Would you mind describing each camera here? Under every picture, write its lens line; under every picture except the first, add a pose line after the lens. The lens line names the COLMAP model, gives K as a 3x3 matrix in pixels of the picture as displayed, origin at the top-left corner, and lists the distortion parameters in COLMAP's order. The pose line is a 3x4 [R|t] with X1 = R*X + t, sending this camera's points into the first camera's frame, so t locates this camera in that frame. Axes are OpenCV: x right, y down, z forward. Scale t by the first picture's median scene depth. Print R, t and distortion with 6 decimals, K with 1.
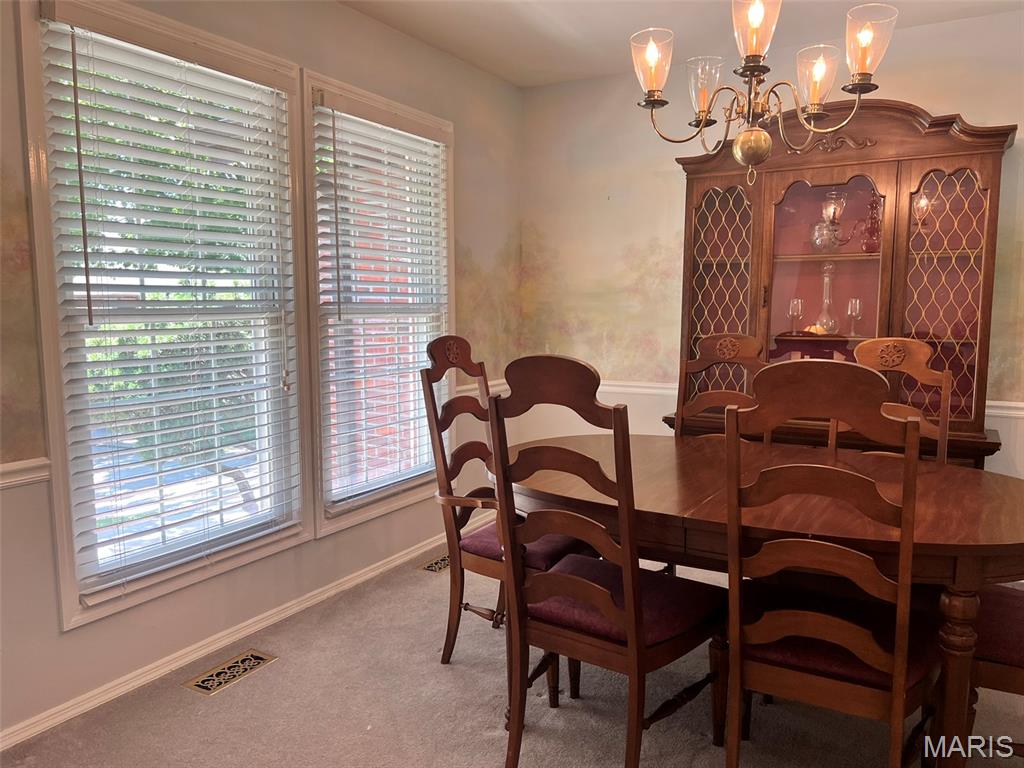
lens RADIAL K [[759.1, 0, 516.0], [0, 759.1, 385.4], [0, 0, 1]] dist [0.012403, -0.010435]
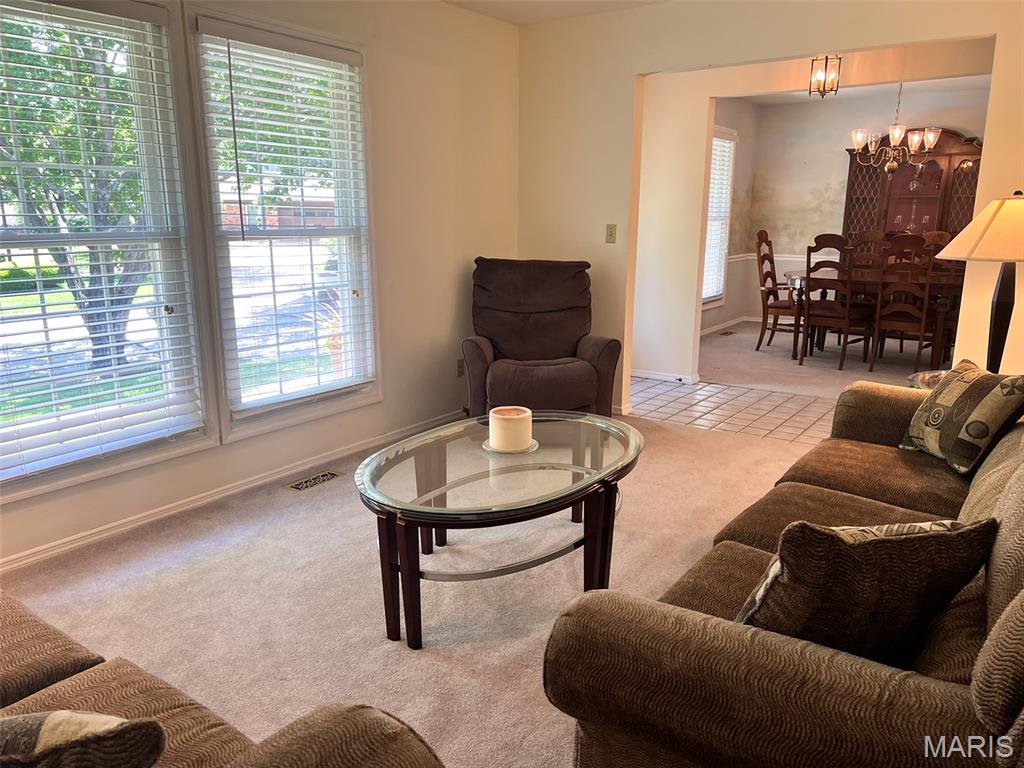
lens RADIAL K [[759.1, 0, 508.1], [0, 759.1, 384.8], [0, 0, 1]] dist [0.012403, -0.010435]
pose [[0.995314, 0.028312, -0.092459, -0.529810], [-0.016770, 0.992226, 0.123313, 0.117941], [0.095231, -0.121185, 0.988051, -1.319299]]
